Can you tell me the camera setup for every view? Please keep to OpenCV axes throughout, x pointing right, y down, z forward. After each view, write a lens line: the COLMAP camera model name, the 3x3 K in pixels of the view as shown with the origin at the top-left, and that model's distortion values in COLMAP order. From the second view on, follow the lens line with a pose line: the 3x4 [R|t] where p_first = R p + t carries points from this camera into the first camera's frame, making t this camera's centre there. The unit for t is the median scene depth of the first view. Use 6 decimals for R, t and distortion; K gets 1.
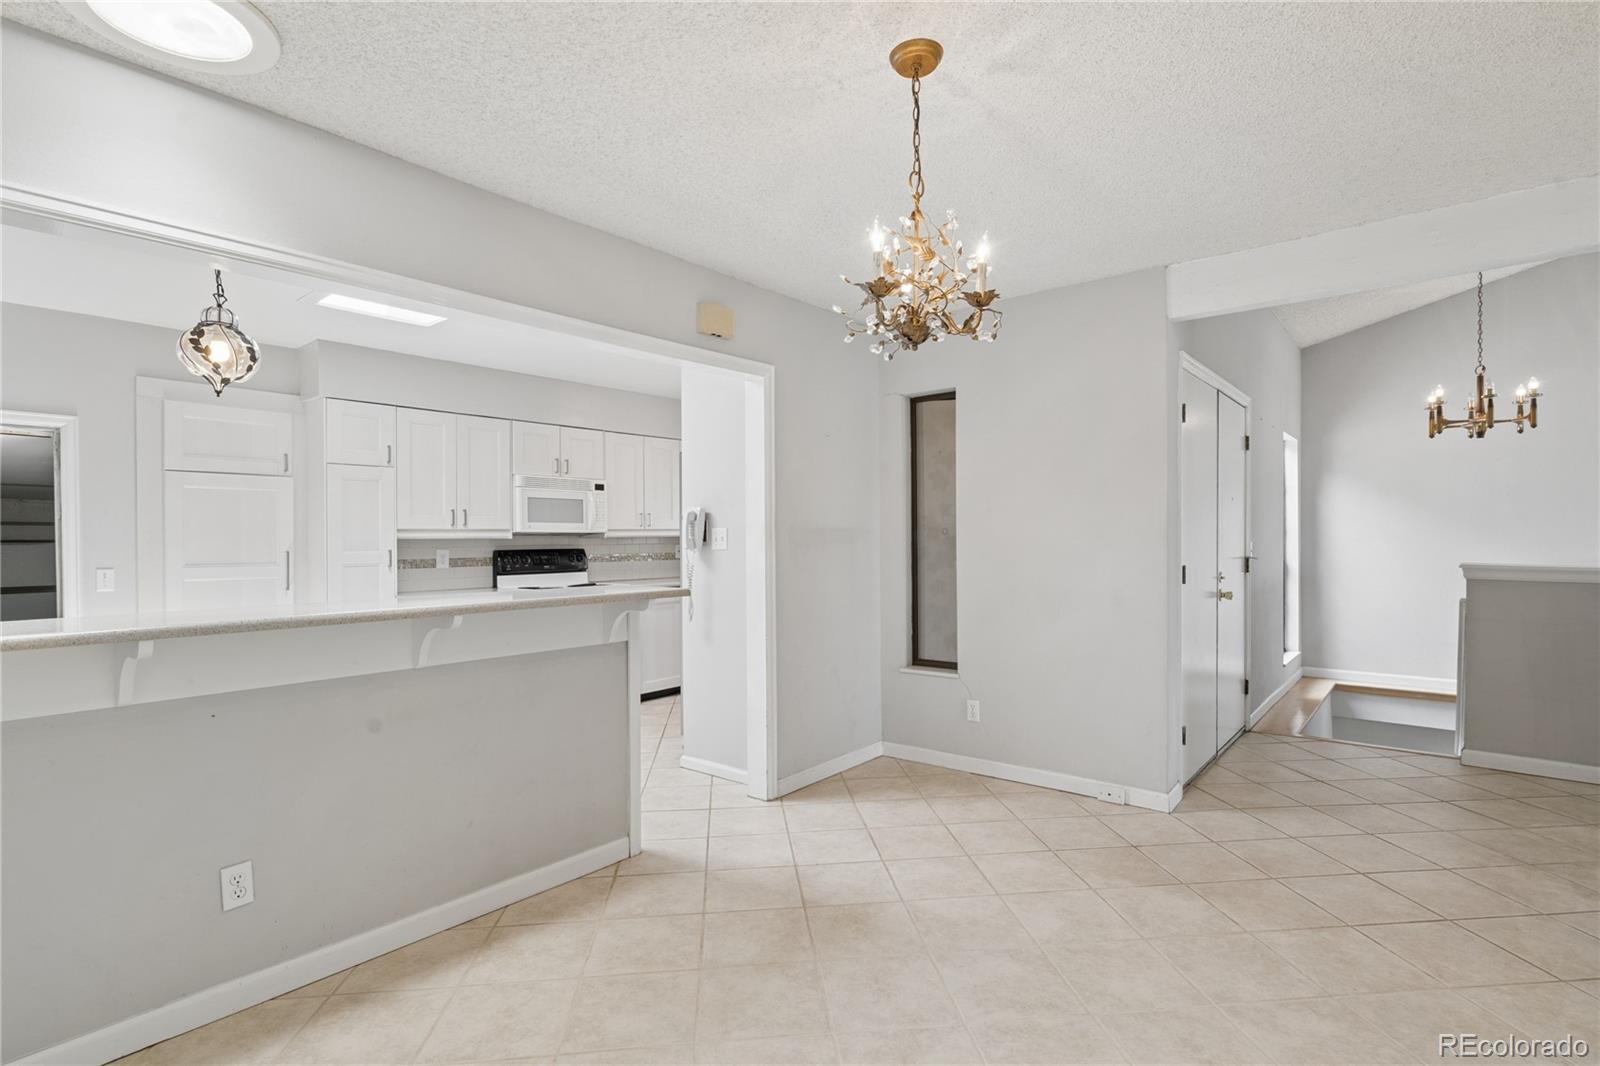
lens RADIAL K [[759.4, 0, 810.7], [0, 759.4, 539.6], [0, 0, 1]] dist [-0.000864, 0.001371]
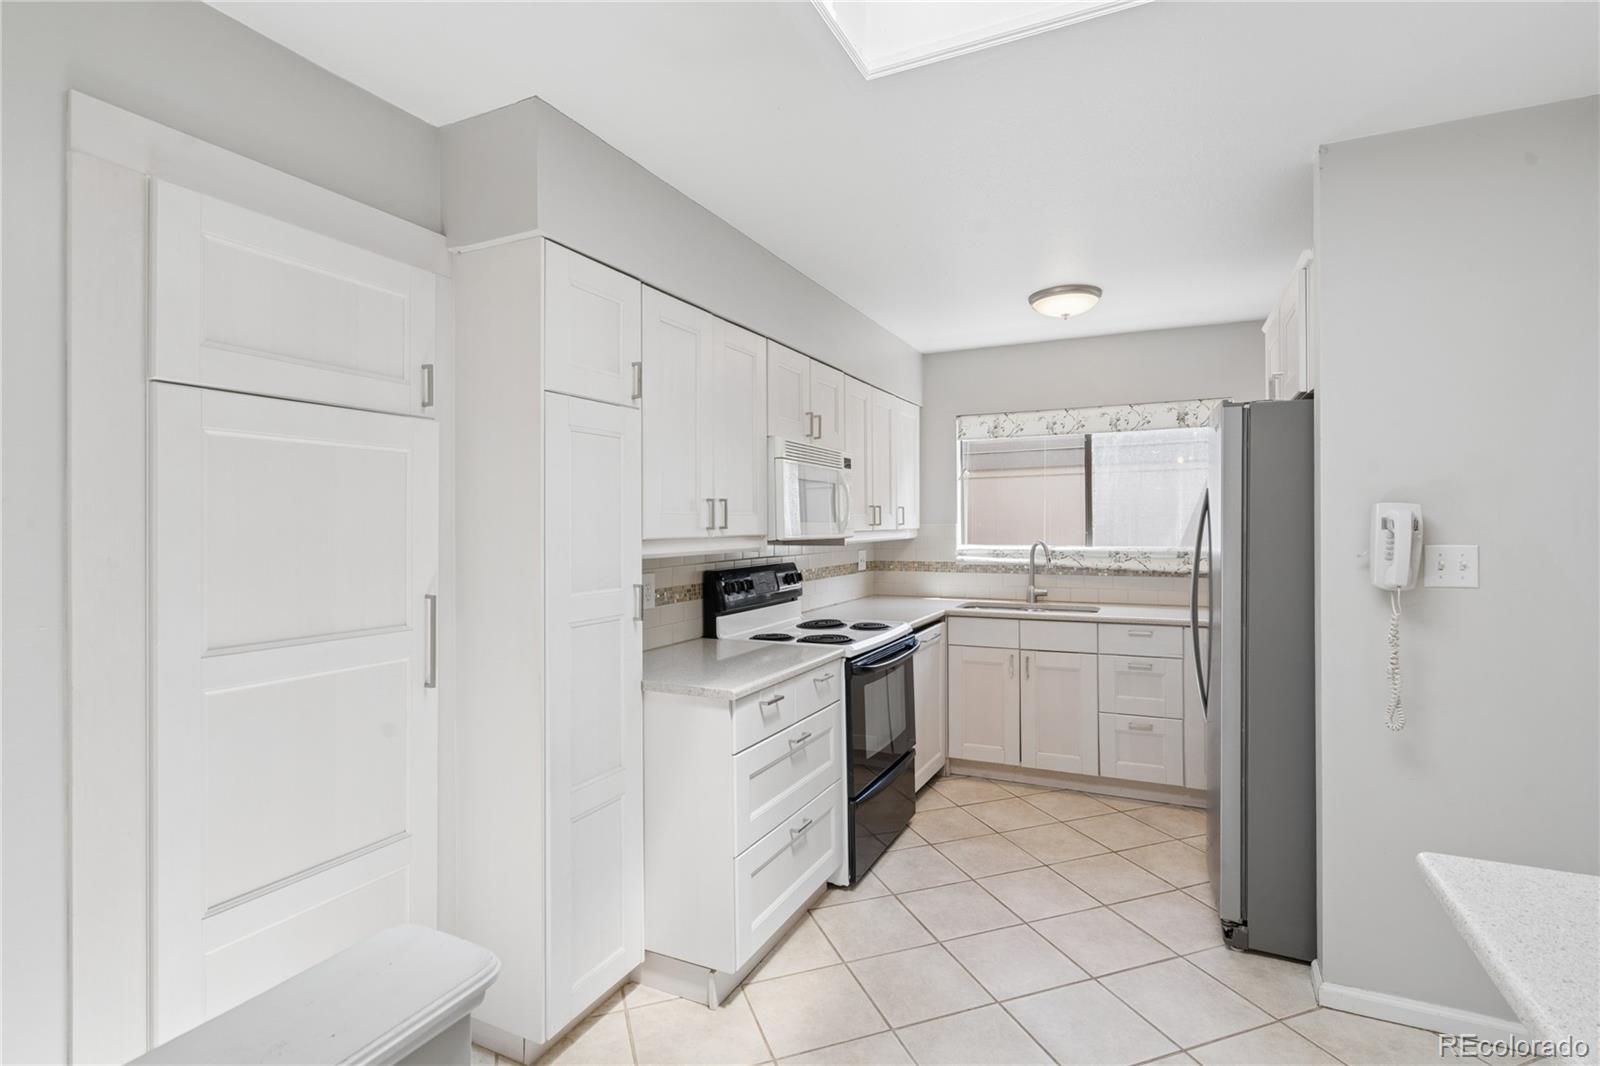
lens RADIAL K [[759.4, 0, 795.4], [0, 759.4, 521.9], [0, 0, 1]] dist [-0.000864, 0.001371]
pose [[0.970895, 0.004365, 0.239465, -0.565635], [-0.002861, 0.999974, -0.006624, -0.021884], [-0.239488, 0.005746, 0.970882, 0.515435]]
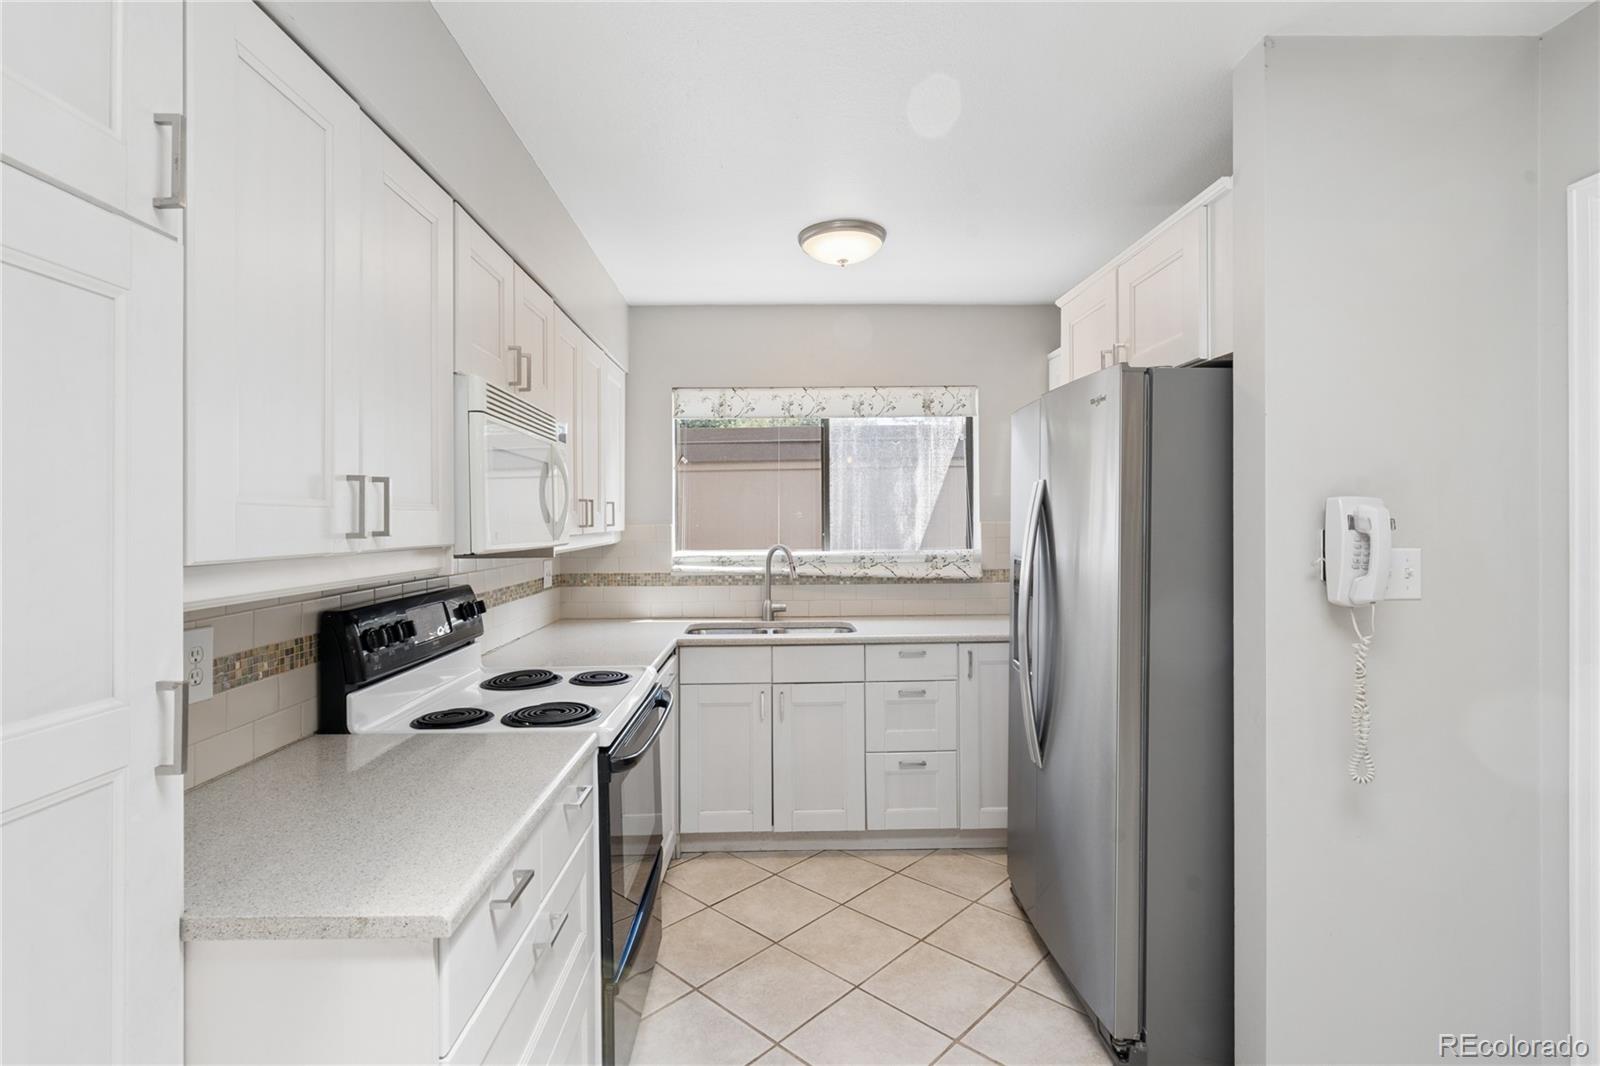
lens RADIAL K [[759.4, 0, 766.9], [0, 759.4, 515.8], [0, 0, 1]] dist [-0.000864, 0.001371]
pose [[0.762188, 0.008101, 0.647305, -0.557029], [0.002447, 0.999878, -0.015396, -0.023080], [-0.647351, 0.013318, 0.762075, 0.757390]]
